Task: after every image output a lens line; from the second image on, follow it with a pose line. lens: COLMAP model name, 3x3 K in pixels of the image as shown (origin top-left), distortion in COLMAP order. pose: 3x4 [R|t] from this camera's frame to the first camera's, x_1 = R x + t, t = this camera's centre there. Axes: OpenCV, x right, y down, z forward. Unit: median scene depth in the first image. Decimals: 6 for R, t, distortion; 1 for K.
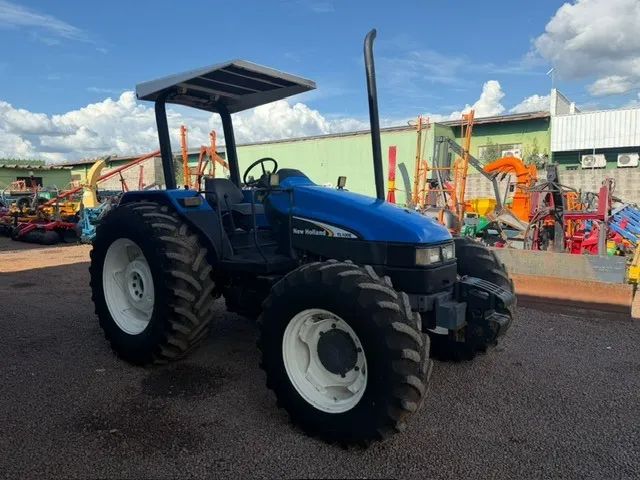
lens RADIAL K [[448.9, 0, 319.4], [0, 448.9, 240.8], [0, 0, 1]] dist [0.024245, -0.032384]
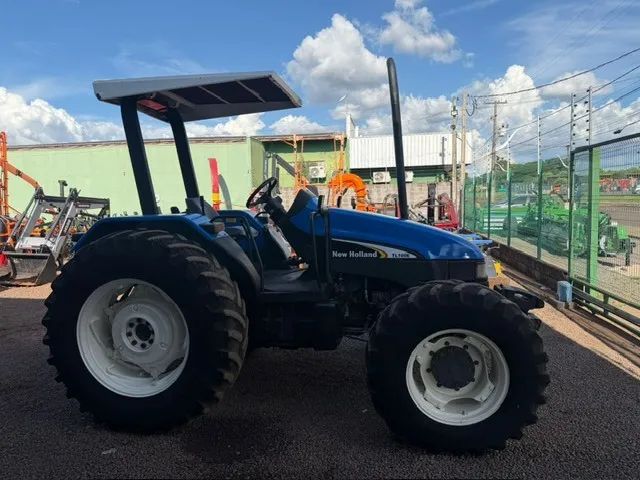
lens RADIAL K [[448.9, 0, 320.3], [0, 448.9, 240.5], [0, 0, 1]] dist [0.024245, -0.032384]
pose [[0.881168, -0.047685, 0.470393, -0.481022], [0.058635, 0.998242, -0.008645, -0.040033], [-0.469154, 0.035199, 0.882415, 0.135402]]
